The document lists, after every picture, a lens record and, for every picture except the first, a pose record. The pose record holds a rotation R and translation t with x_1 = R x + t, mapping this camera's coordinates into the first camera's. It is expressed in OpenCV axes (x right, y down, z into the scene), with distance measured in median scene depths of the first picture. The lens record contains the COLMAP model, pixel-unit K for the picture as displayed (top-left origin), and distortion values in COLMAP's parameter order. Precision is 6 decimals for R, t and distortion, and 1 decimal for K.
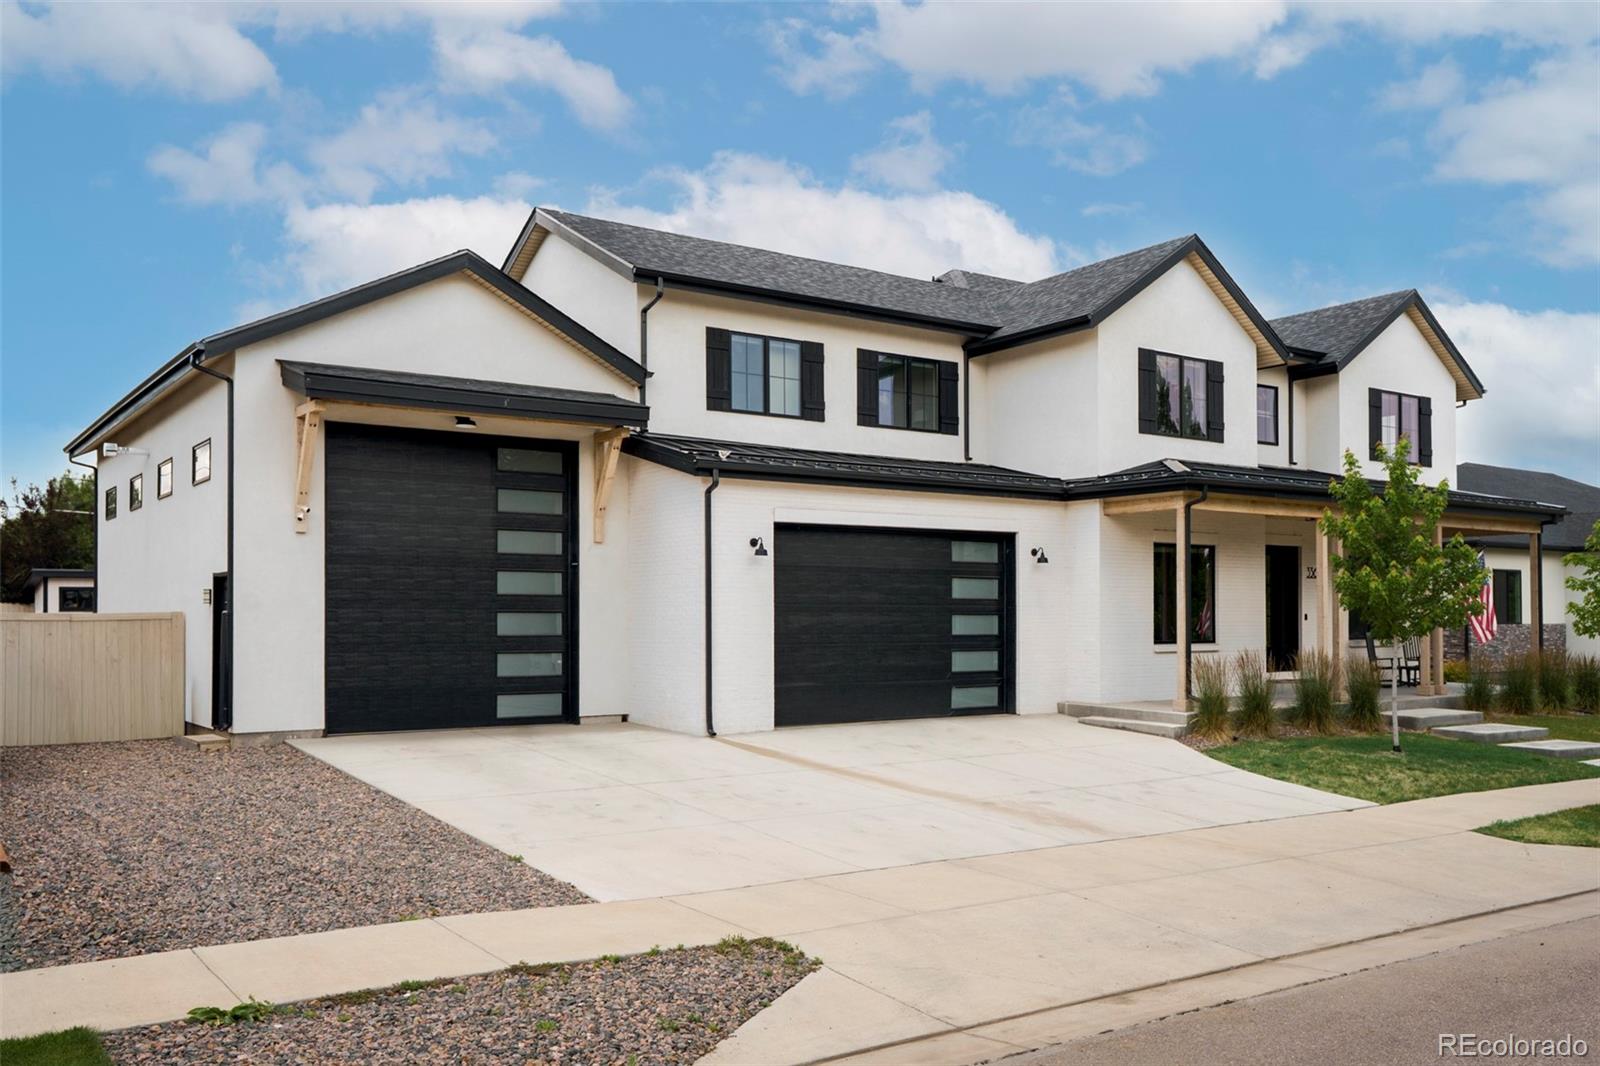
lens RADIAL K [[1289.4, 0, 799.0], [0, 1289.4, 565.2], [0, 0, 1]] dist [0.004101, 0.000781]
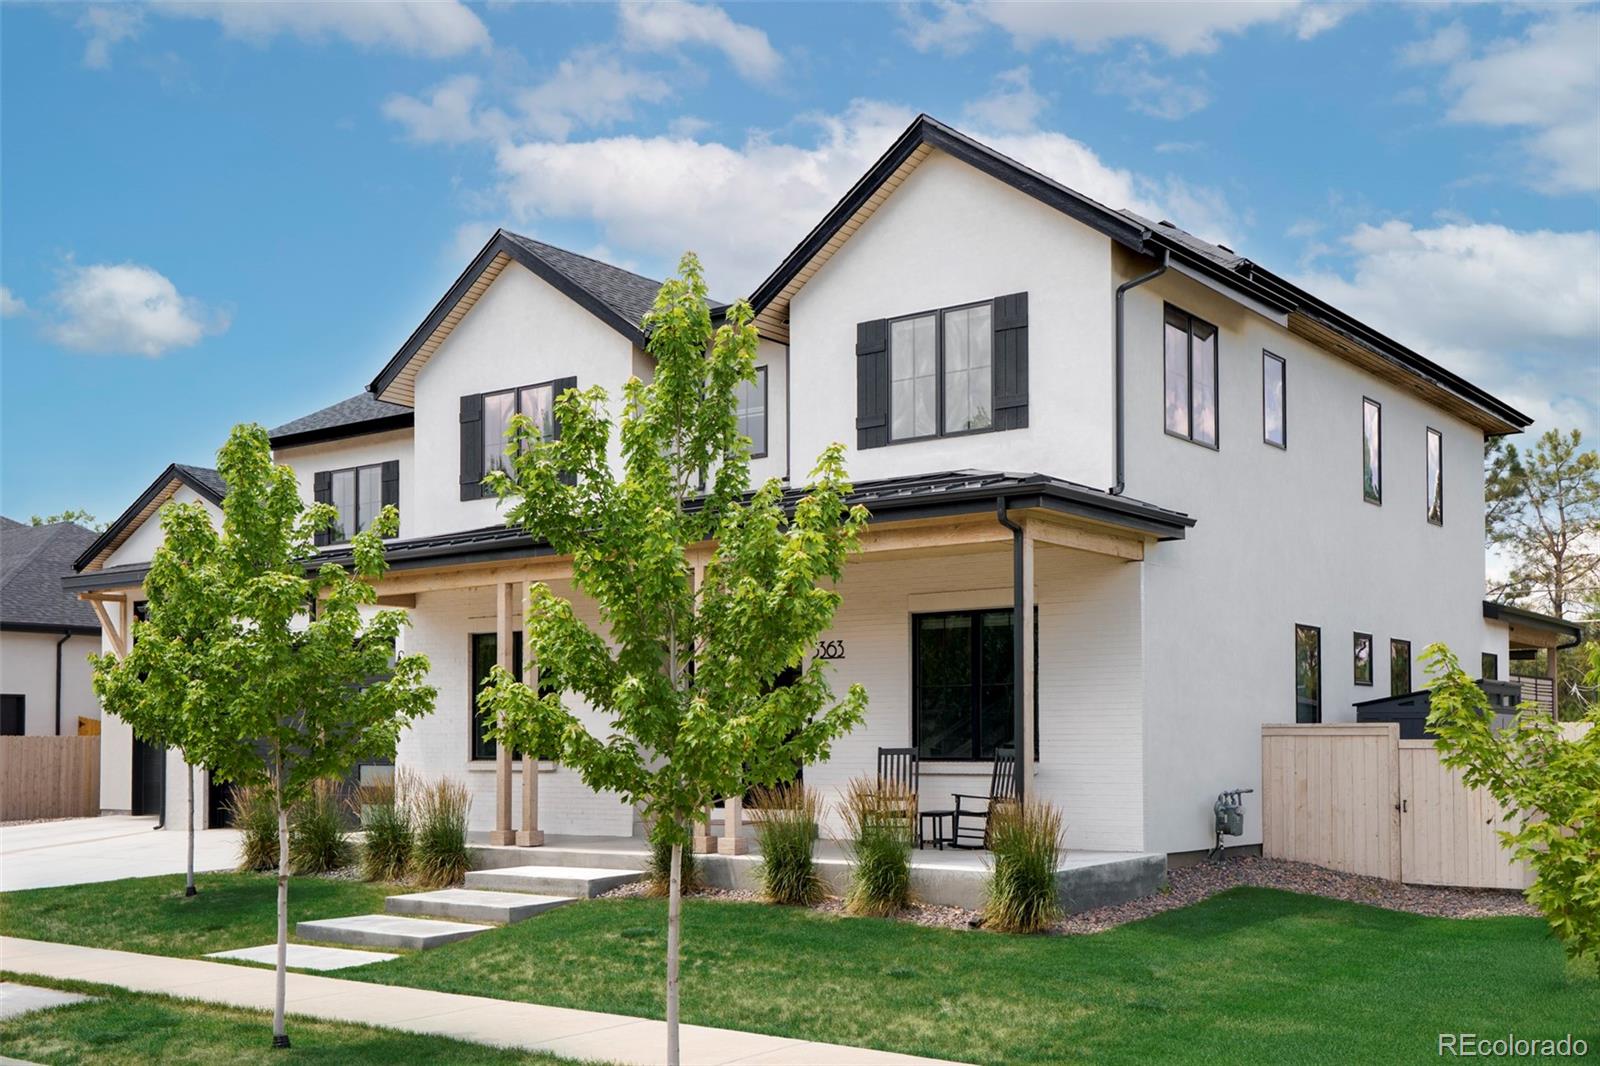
lens RADIAL K [[1535.9, 0, 799.3], [0, 1535.9, 652.0], [0, 0, 1]] dist [0.059628, 0.002587]
pose [[0.357028, -0.049169, -0.932799, 1.086605], [0.051265, 0.998140, -0.032992, 0.030509], [0.932686, -0.036040, 0.358884, 0.736146]]
